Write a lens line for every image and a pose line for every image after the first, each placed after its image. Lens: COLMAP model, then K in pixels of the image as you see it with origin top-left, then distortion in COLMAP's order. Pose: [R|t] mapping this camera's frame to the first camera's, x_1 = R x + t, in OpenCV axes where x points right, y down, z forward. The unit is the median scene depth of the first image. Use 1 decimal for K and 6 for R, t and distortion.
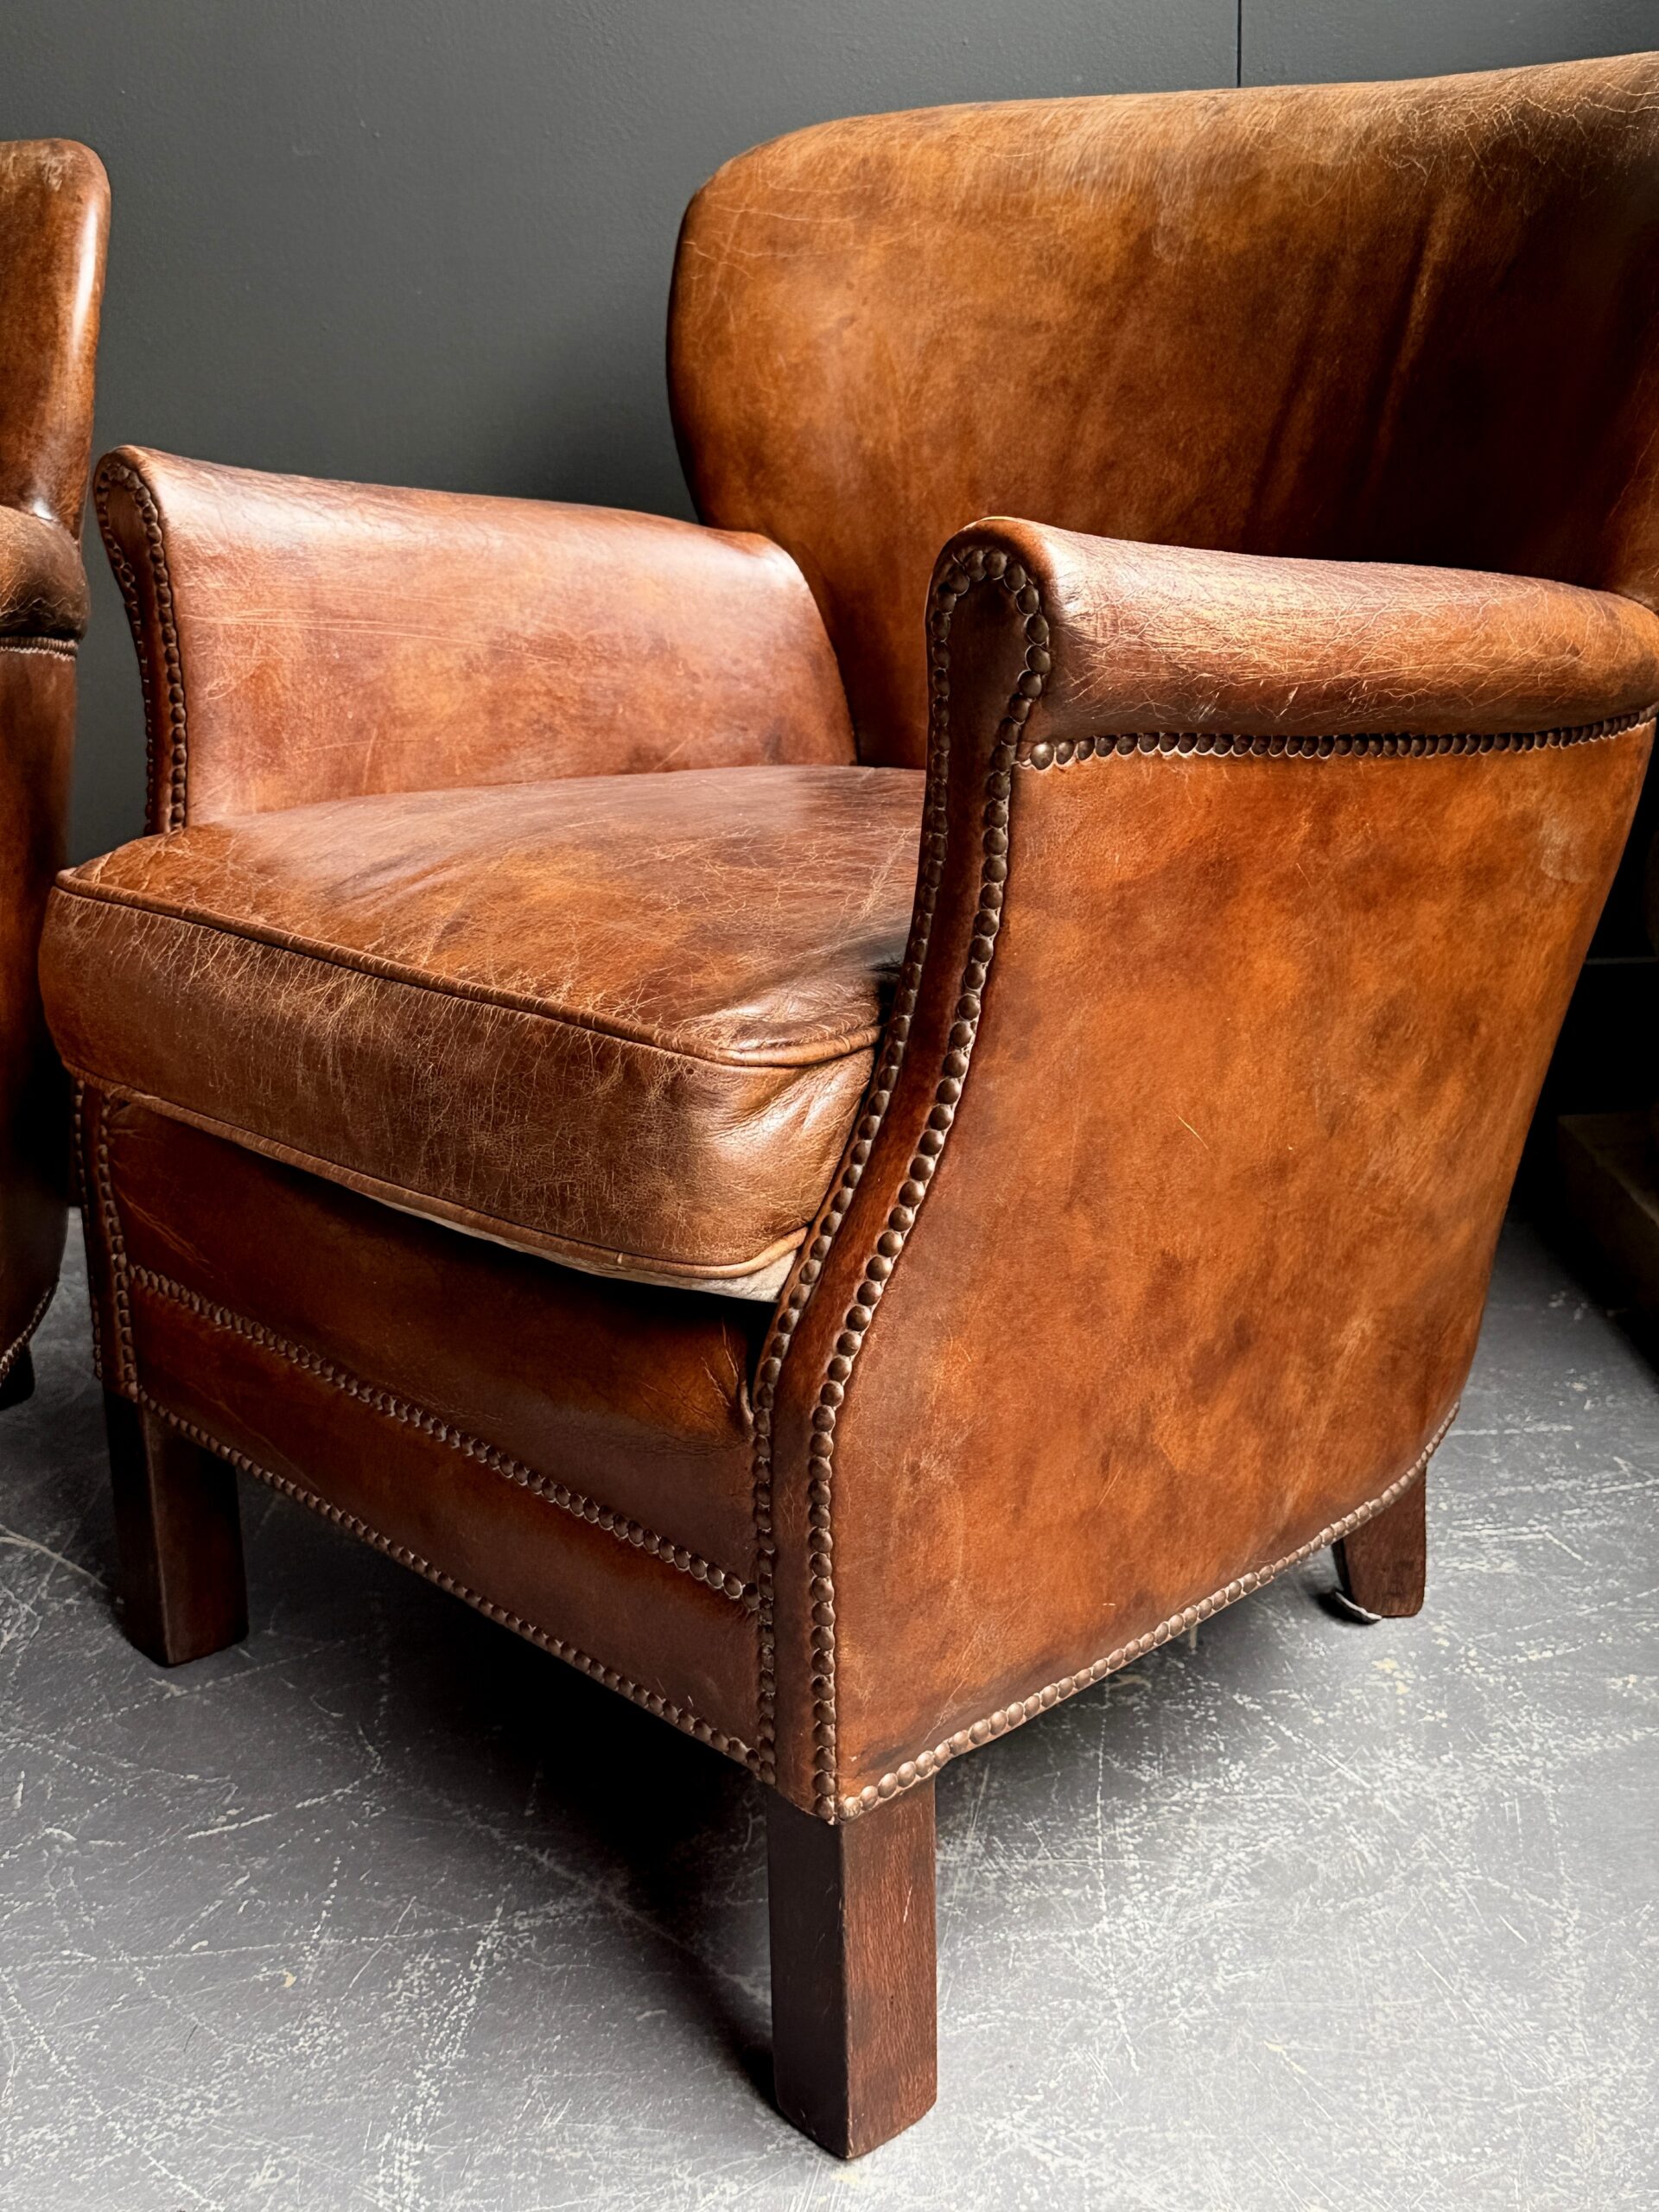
lens RADIAL K [[2567.2, 0, 807.1], [0, 2567.2, 1124.4], [0, 0, 1]] dist [0.224440, -0.558823]
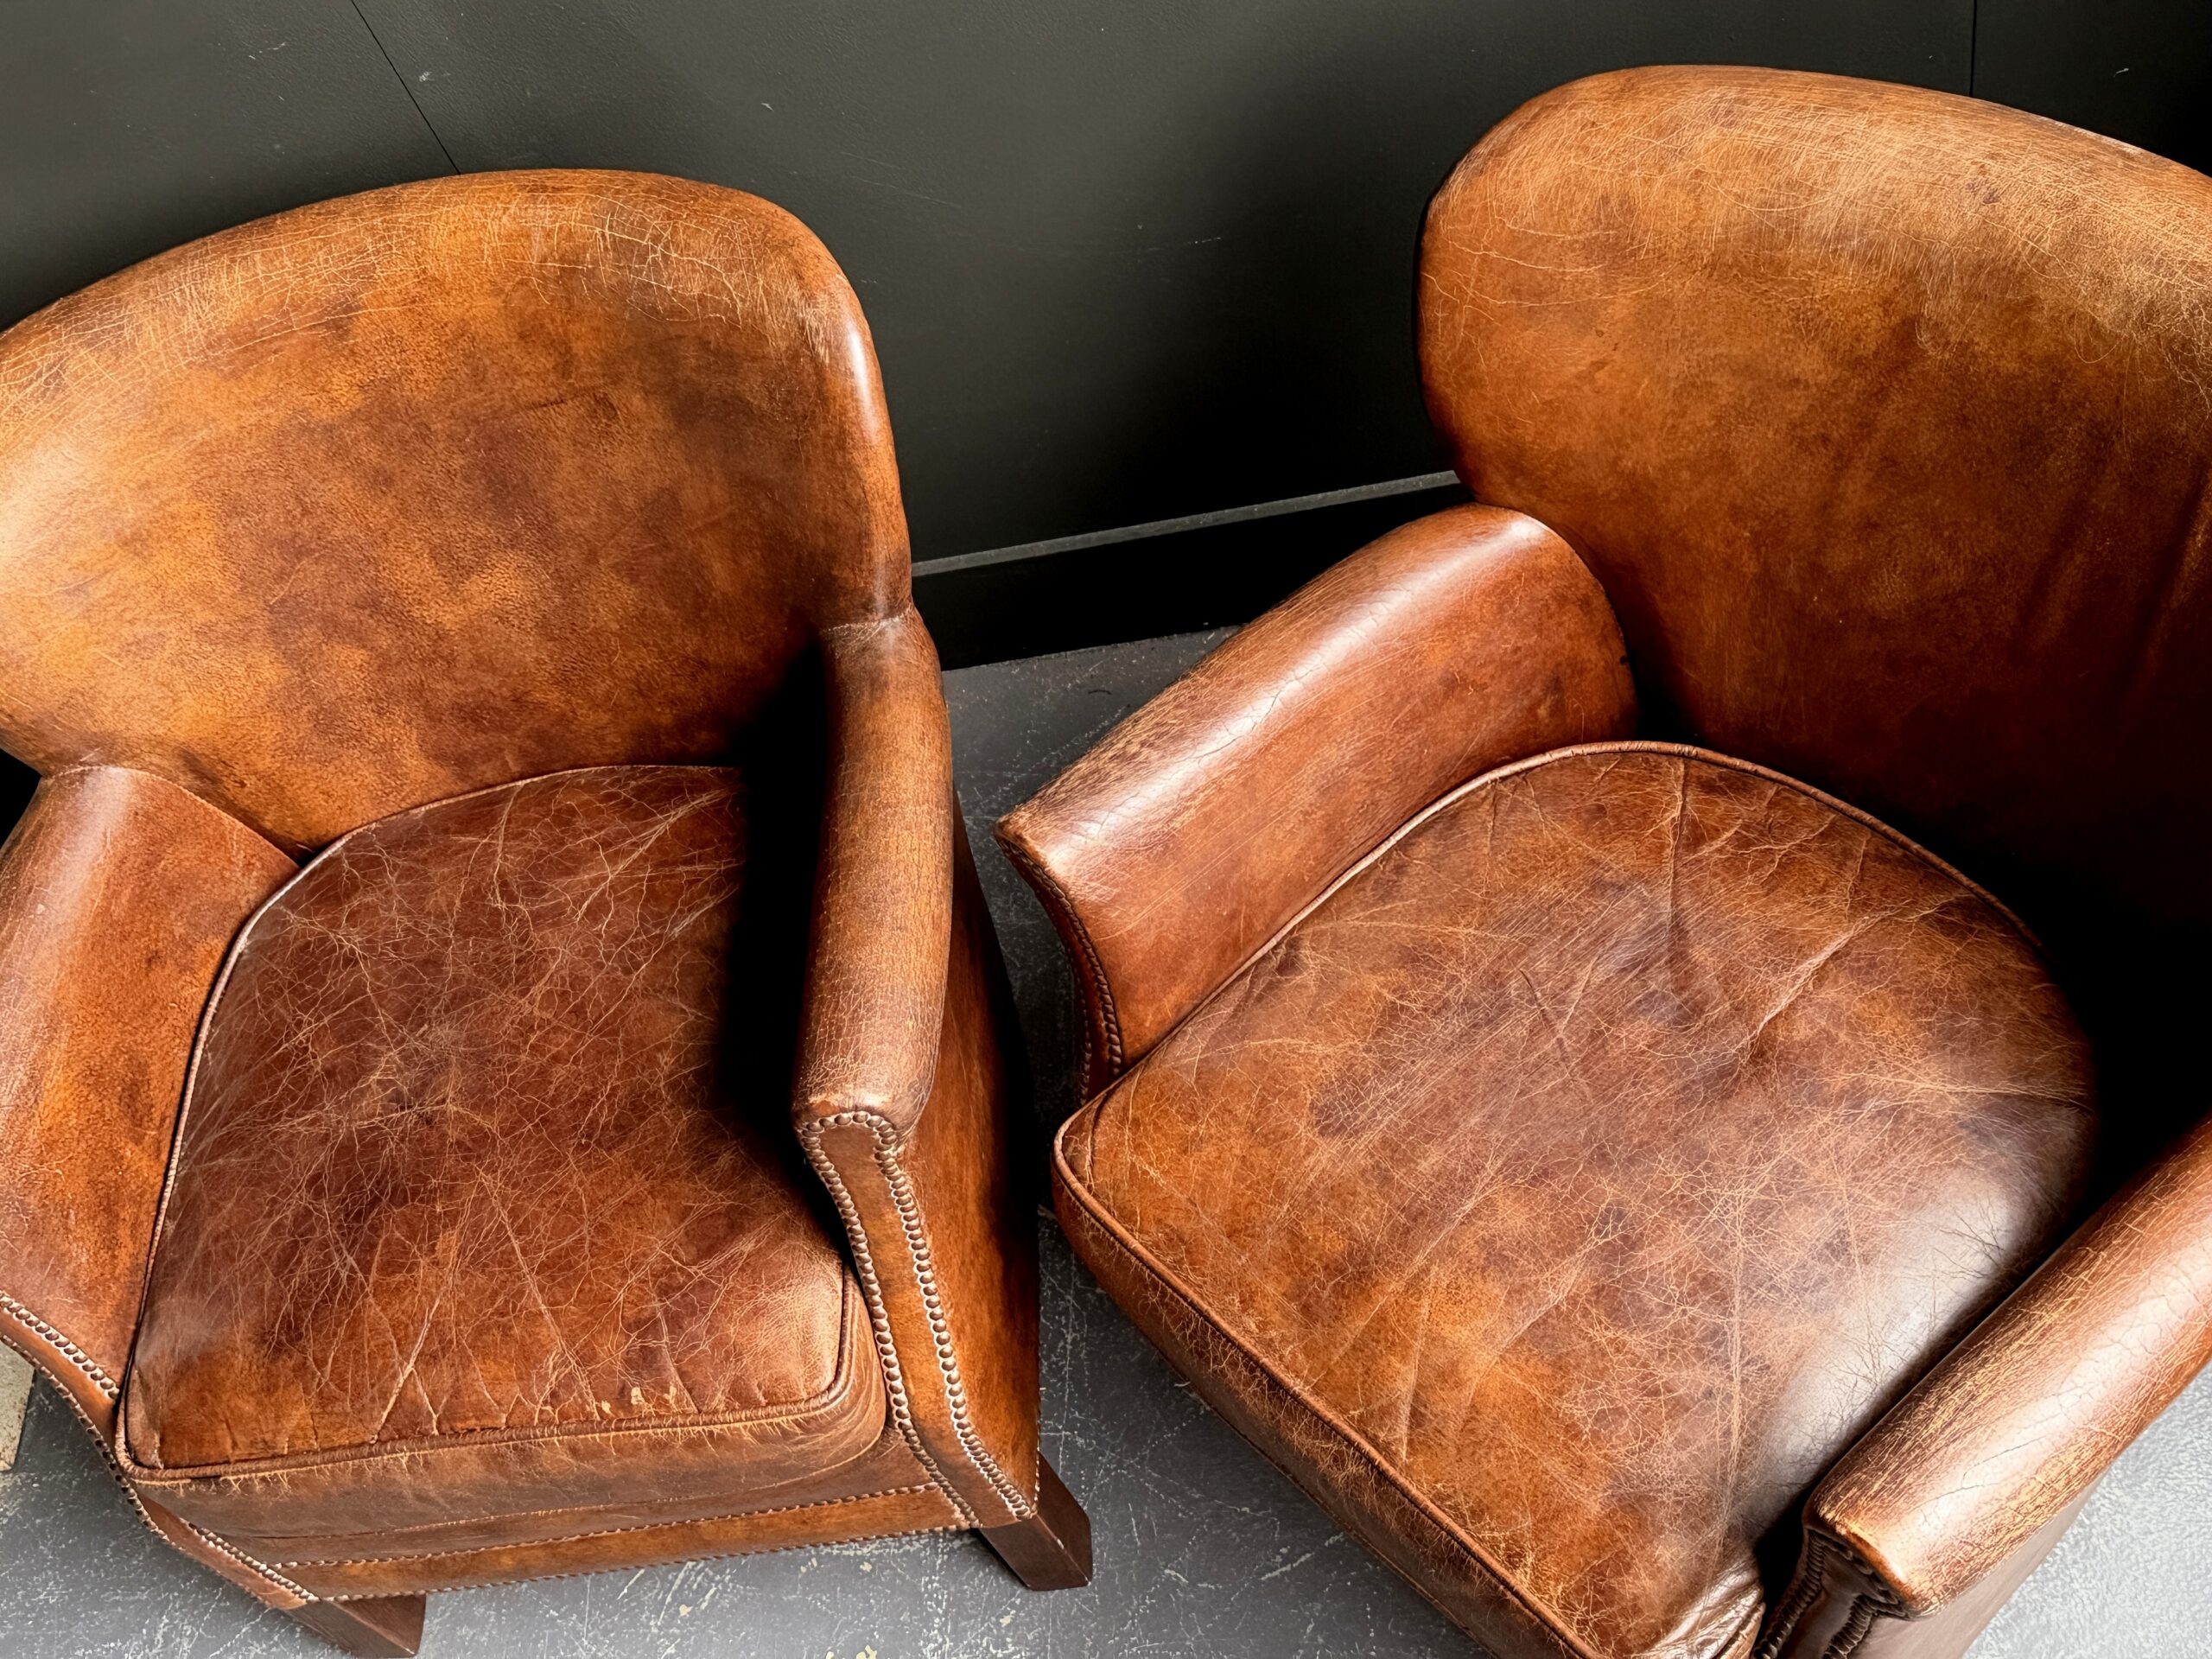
lens RADIAL K [[2567.2, 0, 1106.0], [0, 2567.2, 829.5], [0, 0, 1]] dist [0.224440, -0.558823]
pose [[0.981303, -0.109893, -0.158013, -0.036316], [0.184170, 0.774616, 0.605022, -0.893793], [0.055912, -0.622811, 0.780372, 0.088447]]
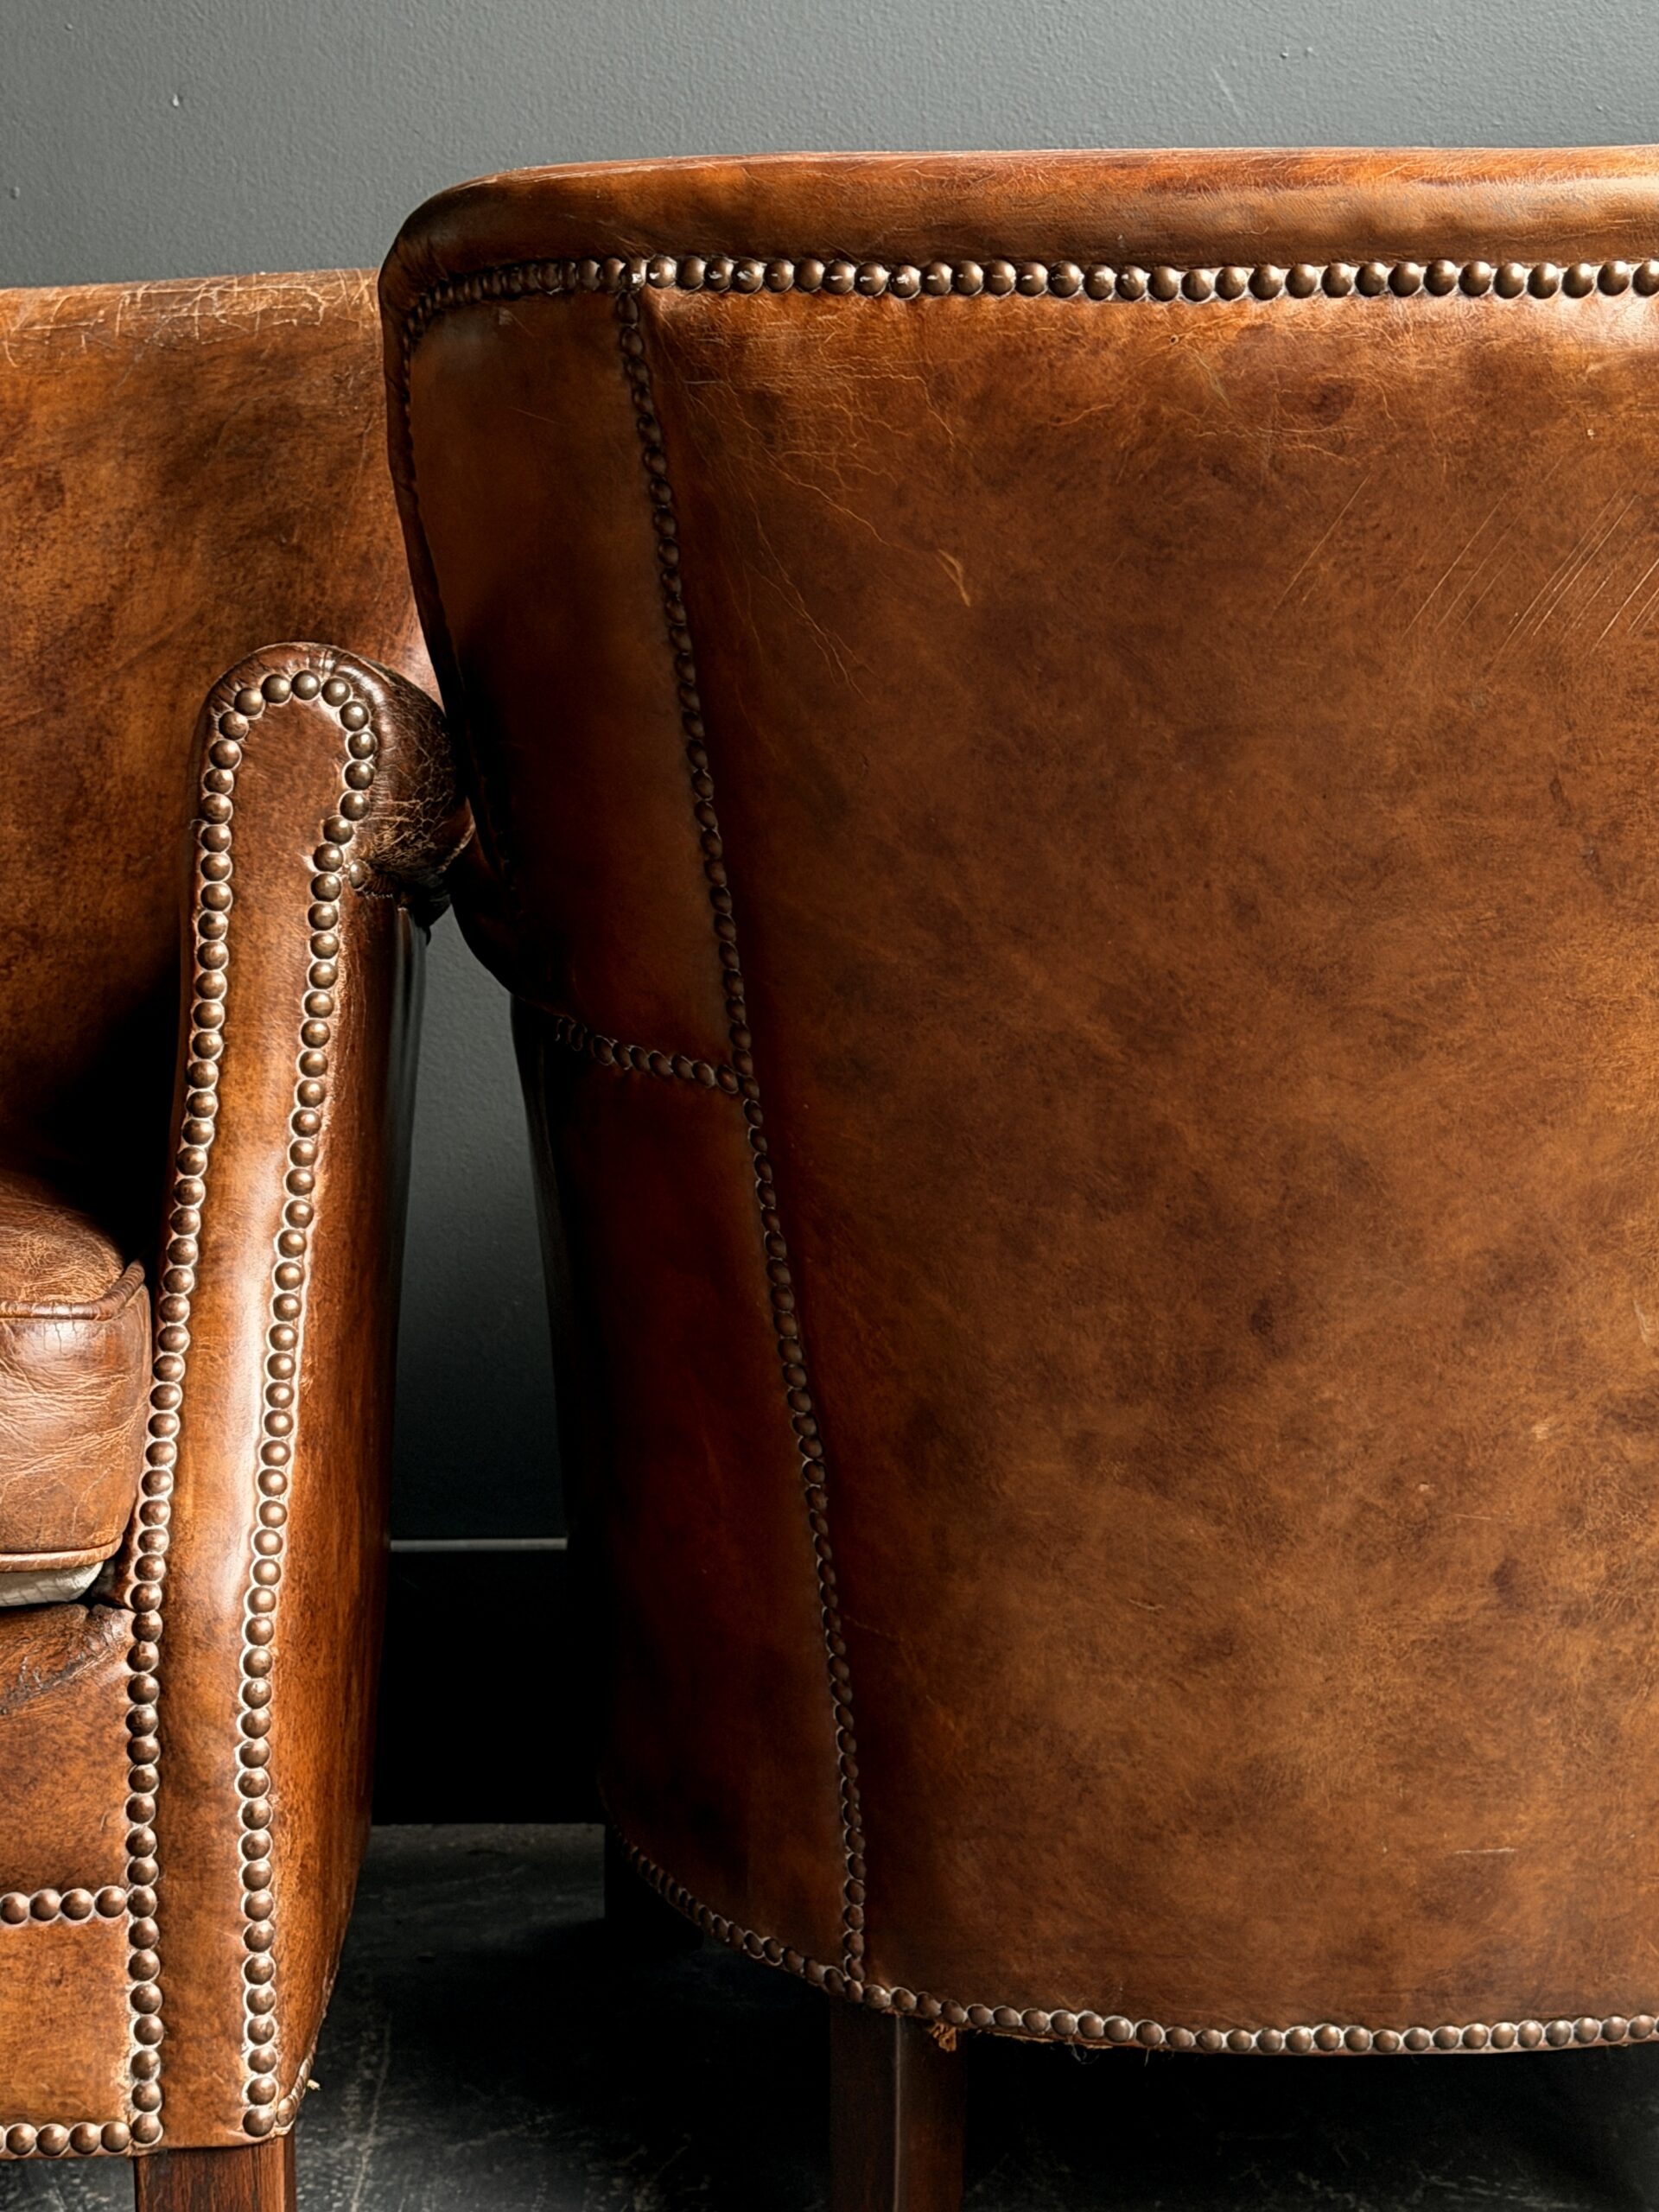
lens RADIAL K [[4195.2, 0, 828.7], [0, 4195.2, 1166.2], [0, 0, 1]] dist [0.123792, 0.203861]
pose [[0.999144, 0.034659, 0.022590, -0.216405], [-0.029423, 0.979166, -0.200918, 0.113595], [-0.029083, 0.200081, 0.979348, -0.112269]]
